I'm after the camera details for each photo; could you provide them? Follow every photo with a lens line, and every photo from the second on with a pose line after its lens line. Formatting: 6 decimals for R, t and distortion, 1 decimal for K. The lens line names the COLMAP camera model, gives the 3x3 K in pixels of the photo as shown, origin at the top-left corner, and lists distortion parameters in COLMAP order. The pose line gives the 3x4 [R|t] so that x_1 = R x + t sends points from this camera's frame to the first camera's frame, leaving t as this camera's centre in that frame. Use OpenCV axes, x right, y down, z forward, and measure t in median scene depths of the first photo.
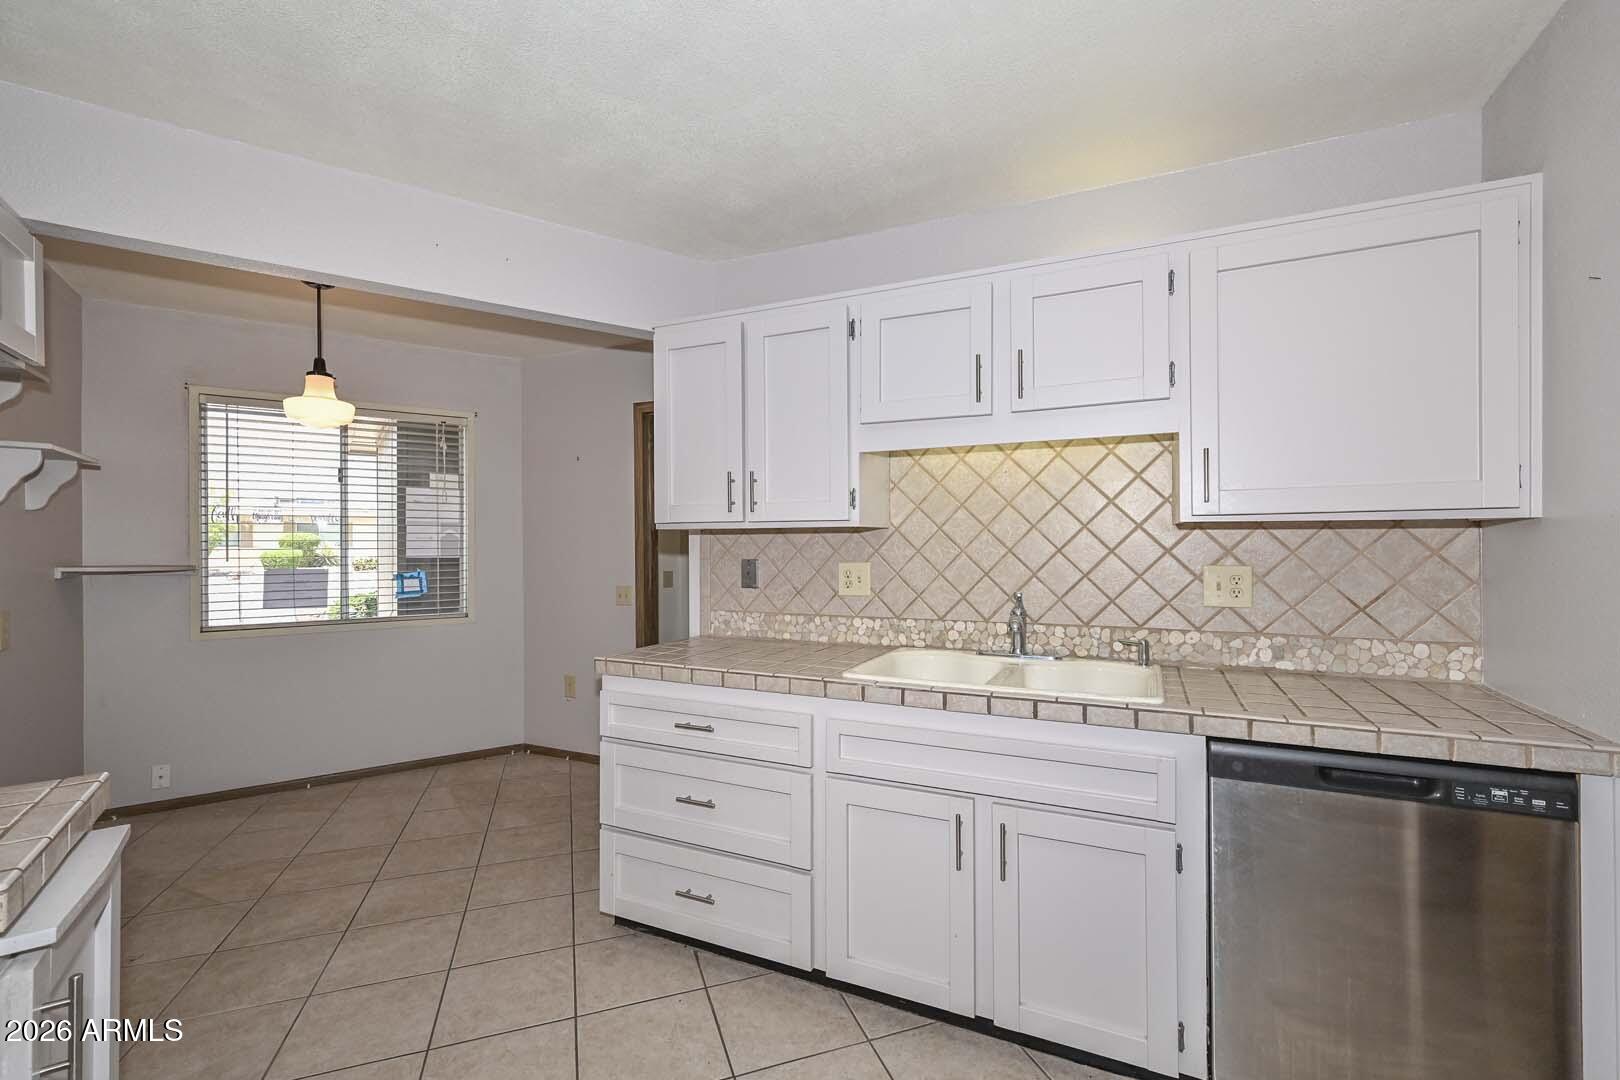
lens RADIAL K [[696.8, 0, 806.7], [0, 696.8, 542.8], [0, 0, 1]] dist [0.003028, 0.001063]
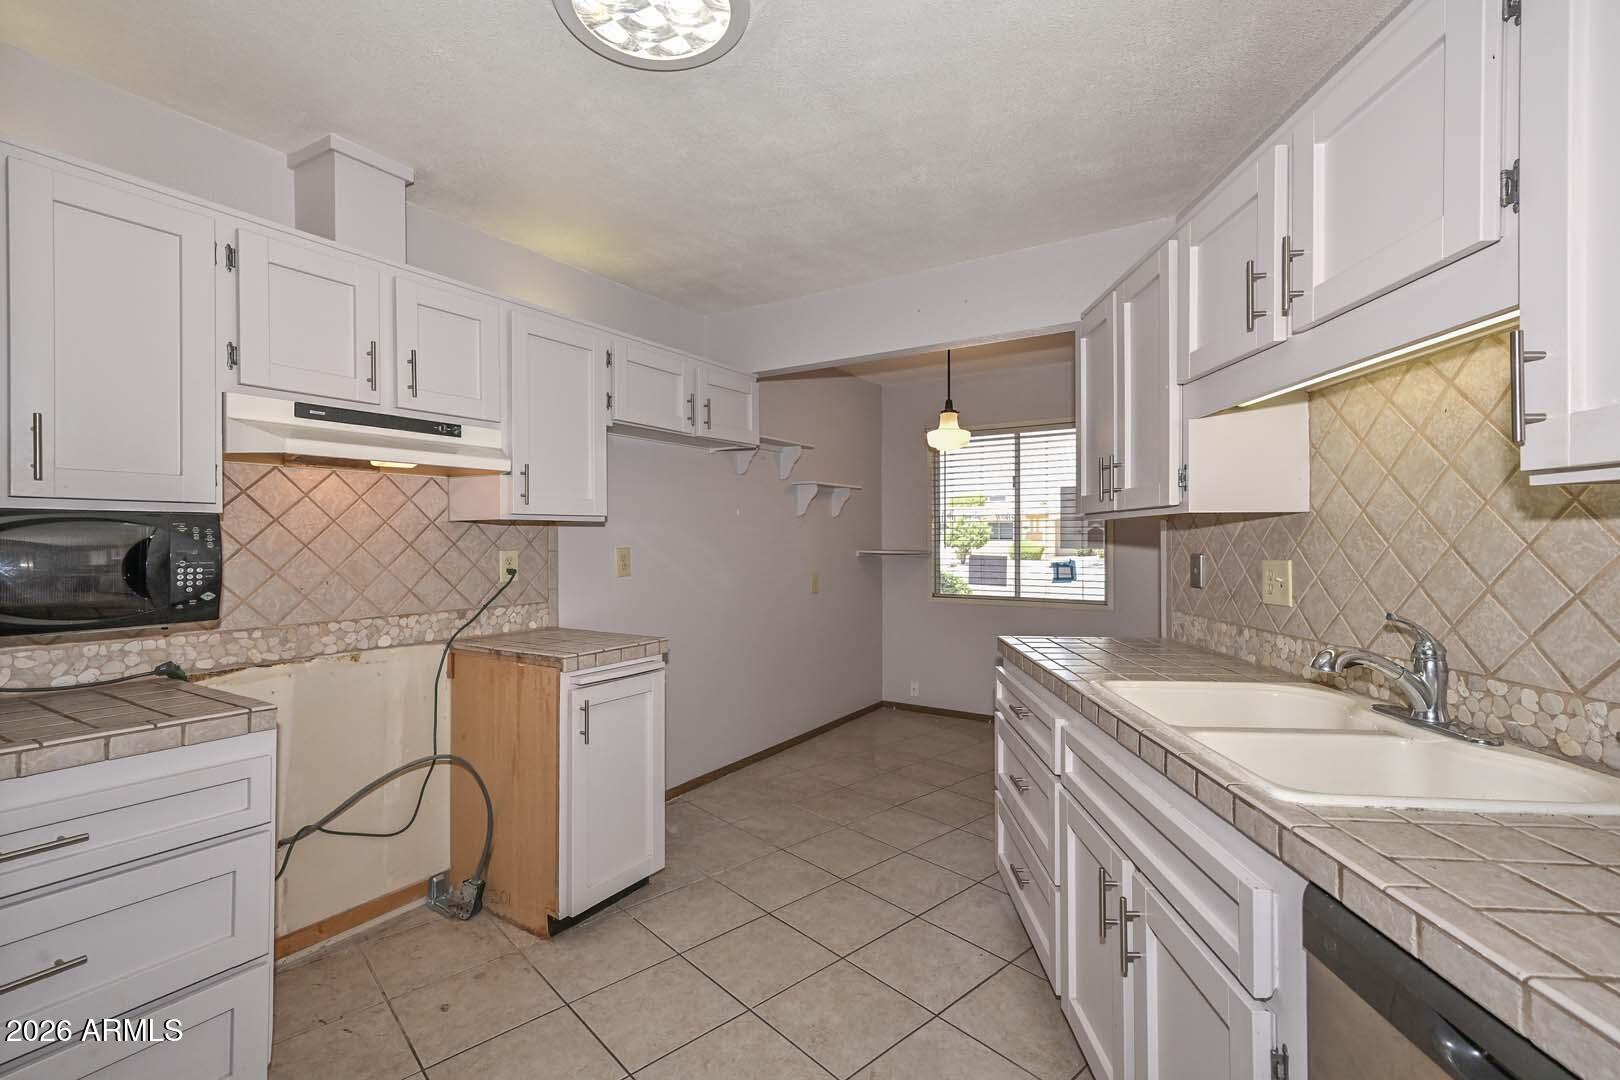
lens RADIAL K [[722.2, 0, 810.0], [0, 722.2, 540.0], [0, 0, 1]] dist [0.014937, 0.000268]
pose [[0.381608, 0.002767, -0.924320, 0.568475], [0.002348, 0.999989, 0.003963, 0.002602], [0.924321, -0.003683, 0.381597, 0.239603]]
